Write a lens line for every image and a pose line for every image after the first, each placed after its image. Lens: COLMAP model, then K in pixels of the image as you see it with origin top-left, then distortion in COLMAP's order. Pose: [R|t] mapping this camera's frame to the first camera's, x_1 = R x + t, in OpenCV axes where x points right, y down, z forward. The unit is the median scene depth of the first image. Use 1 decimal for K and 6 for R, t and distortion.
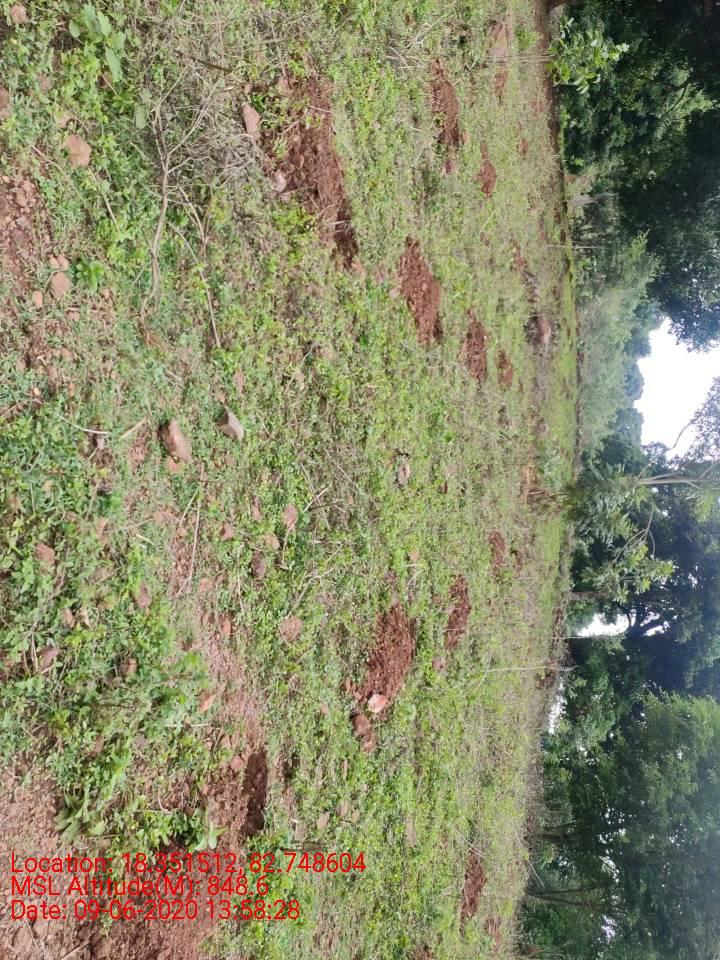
lens RADIAL K [[712.7, 0, 360.0], [0, 712.7, 480.0], [0, 0, 1]] dist [0.065965, -0.054711]
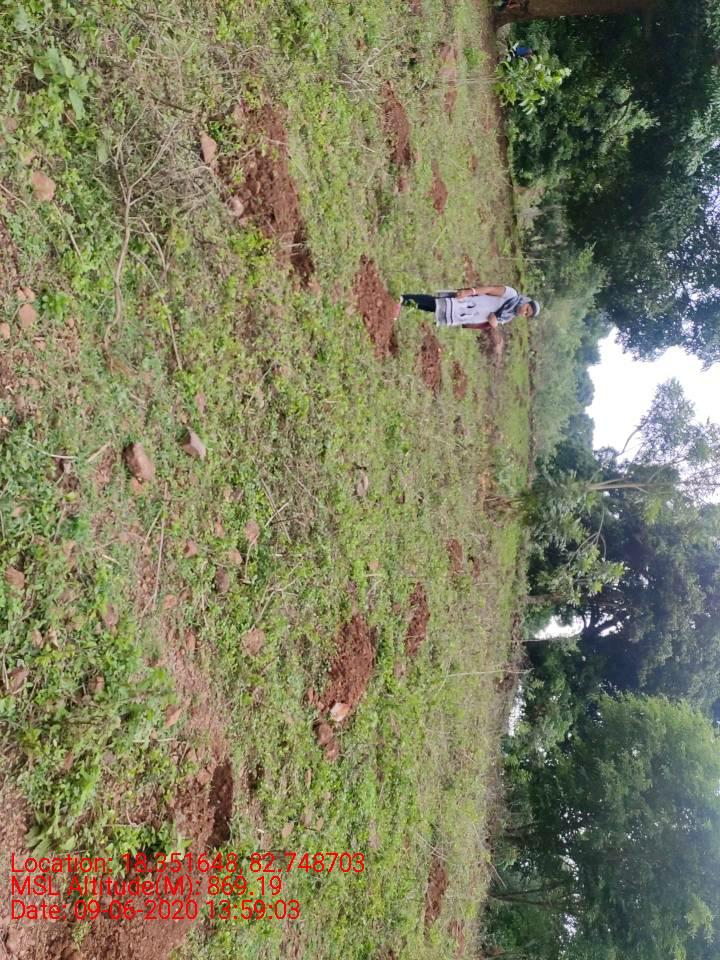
lens RADIAL K [[712.7, 0, 360.0], [0, 712.7, 480.0], [0, 0, 1]] dist [0.065965, -0.054711]
pose [[0.998218, -0.014676, 0.057834, -0.000885], [0.015293, 0.999831, -0.010237, -0.006258], [-0.057674, 0.011103, 0.998274, -0.019735]]
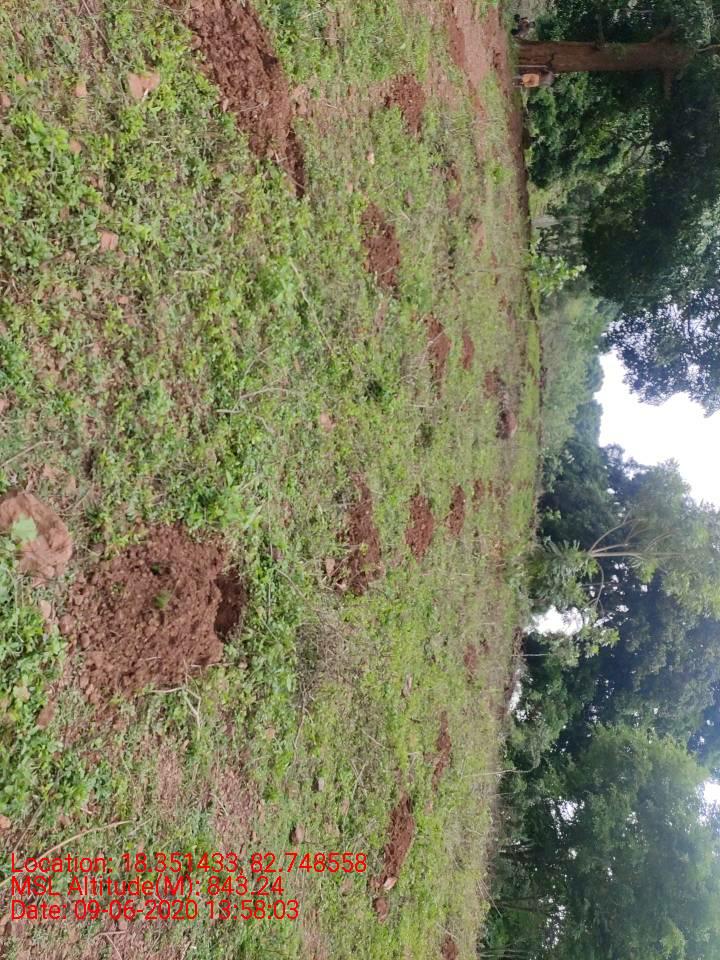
lens RADIAL K [[712.7, 0, 360.0], [0, 712.7, 480.0], [0, 0, 1]] dist [0.065965, -0.054711]
pose [[0.998596, 0.013535, 0.051206, -0.089925], [-0.015122, 0.999414, 0.030724, -0.392778], [-0.050760, -0.031455, 0.998215, -0.269312]]
